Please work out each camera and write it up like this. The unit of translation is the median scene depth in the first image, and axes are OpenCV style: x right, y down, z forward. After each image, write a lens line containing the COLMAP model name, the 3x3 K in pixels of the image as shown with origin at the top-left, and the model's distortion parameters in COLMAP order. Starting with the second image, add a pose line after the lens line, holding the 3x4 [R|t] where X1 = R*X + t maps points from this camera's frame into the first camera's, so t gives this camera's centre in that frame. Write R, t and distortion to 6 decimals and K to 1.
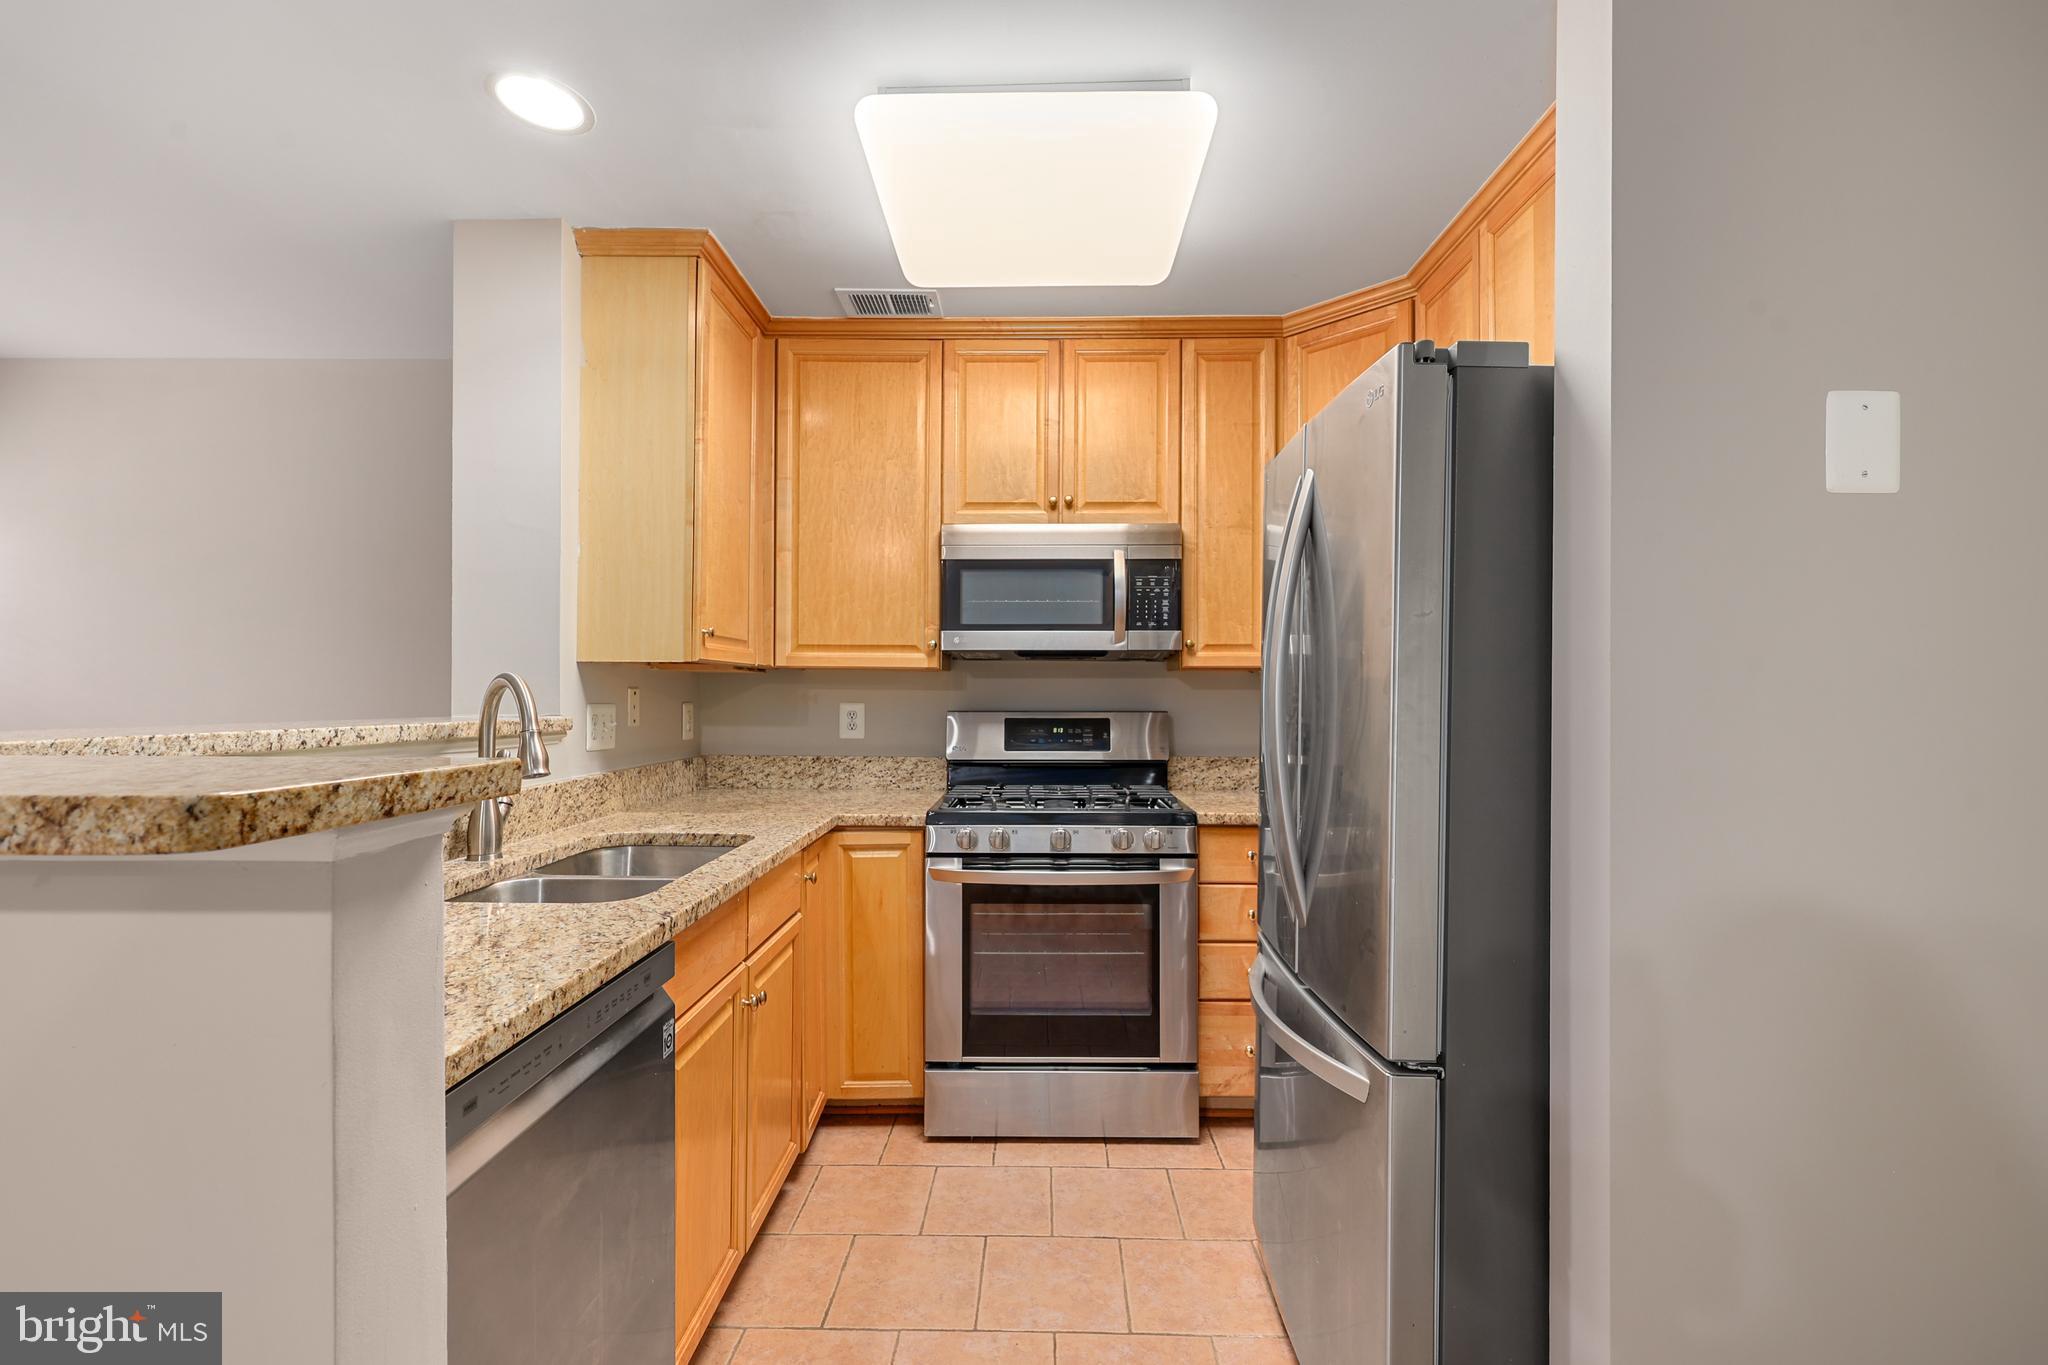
lens RADIAL K [[872.8, 0, 1021.8], [0, 872.8, 658.8], [0, 0, 1]] dist [0.003560, 0.000050]
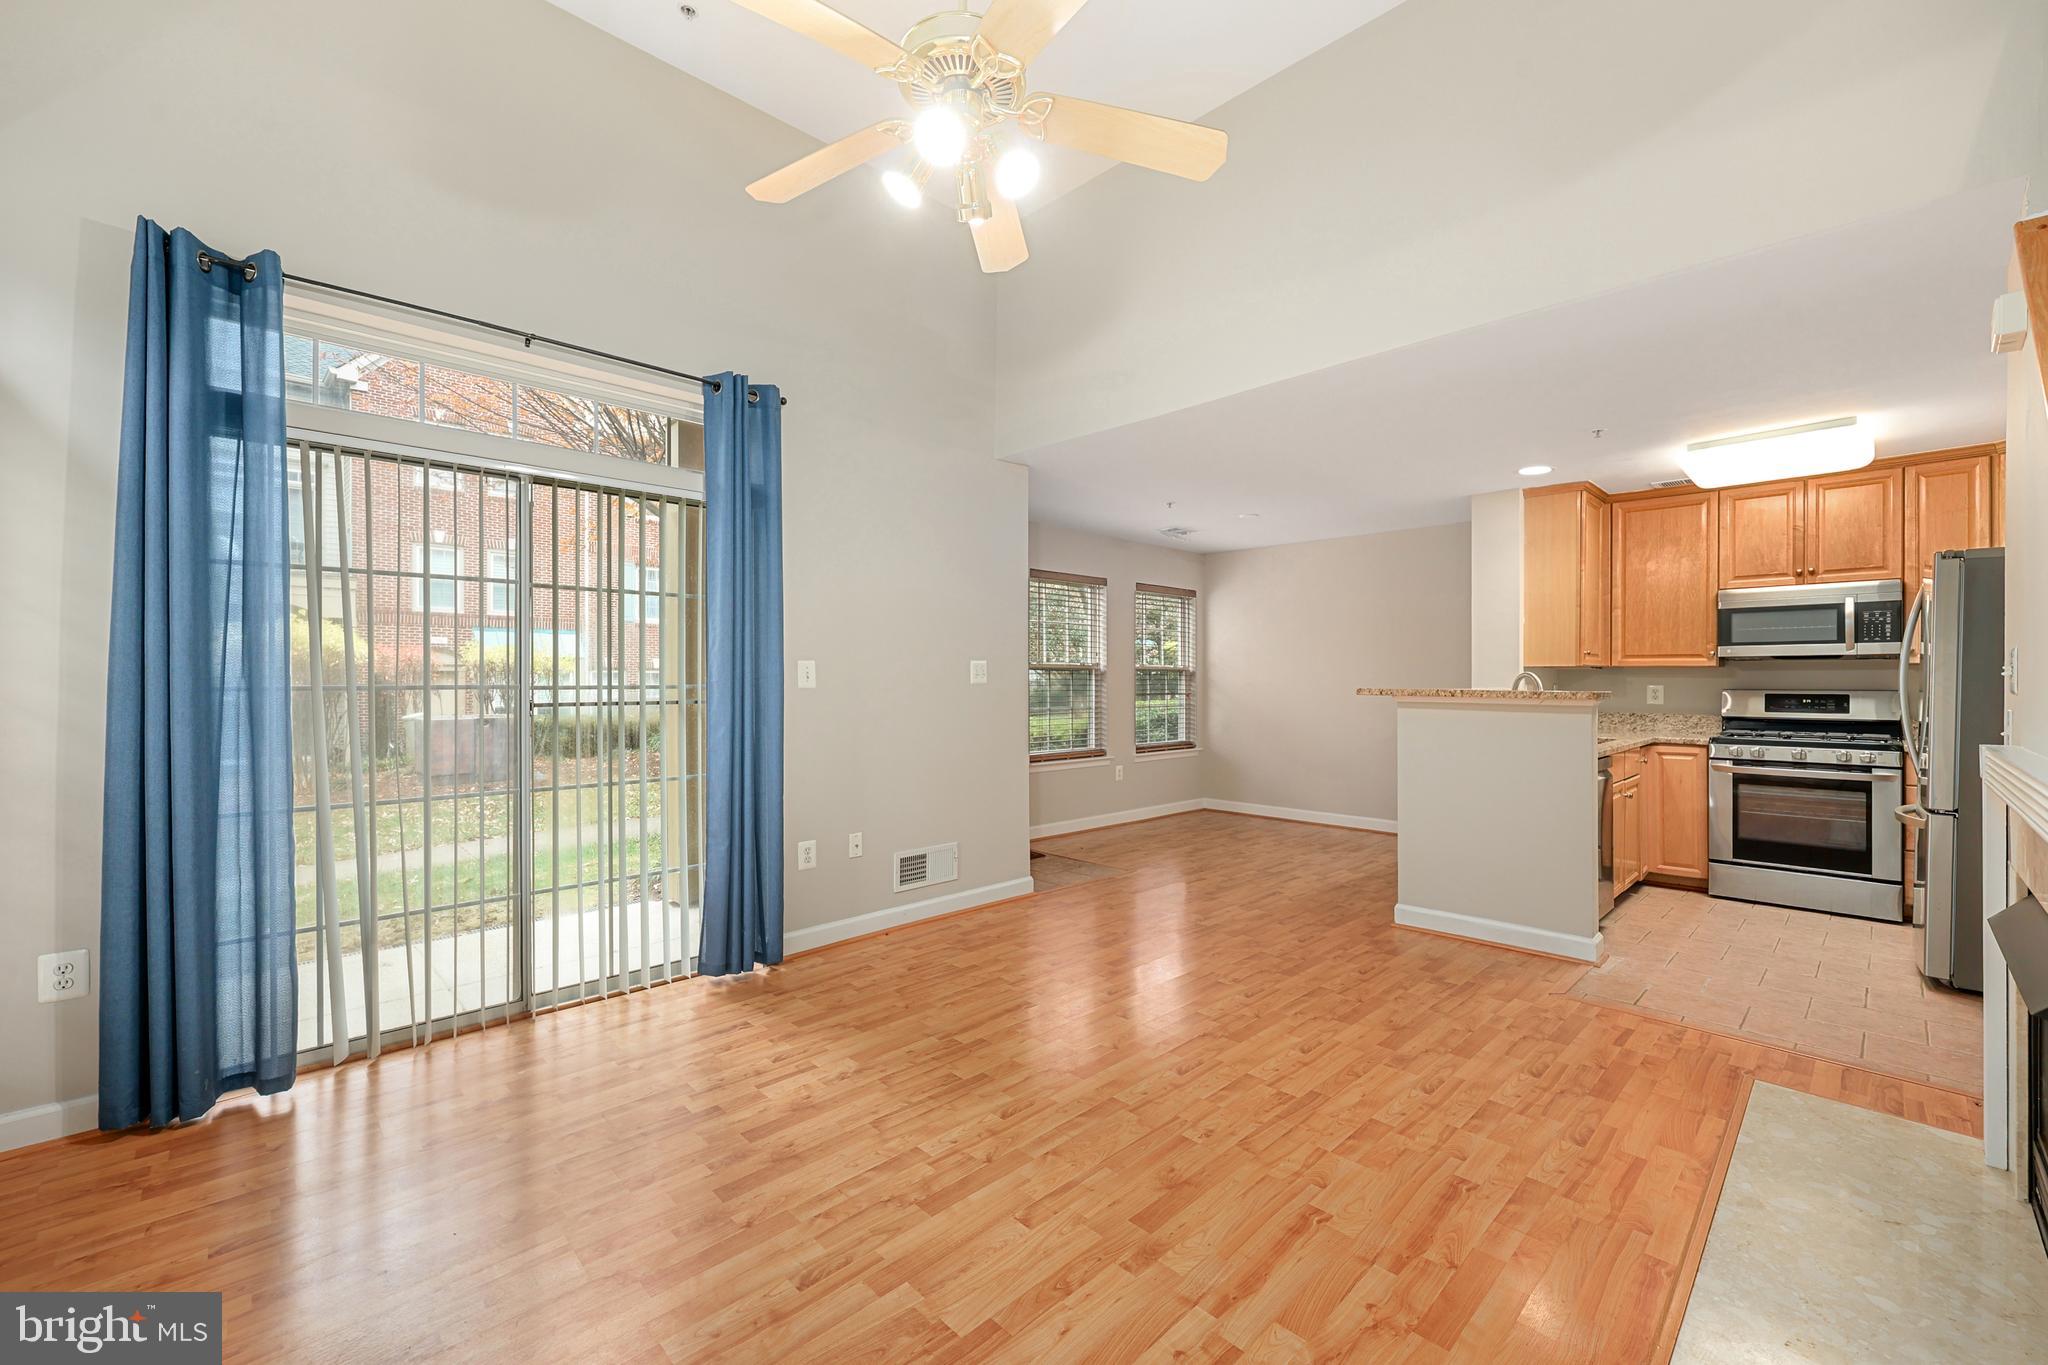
lens RADIAL K [[826.3, 0, 1024.0], [0, 826.3, 682.5], [0, 0, 1]] dist [-0.003409, -0.000263]
pose [[0.708322, 0.000178, -0.705889, 0.105071], [0.029045, 0.999146, 0.029396, -0.051123], [0.705291, -0.041324, 0.707712, -1.354553]]
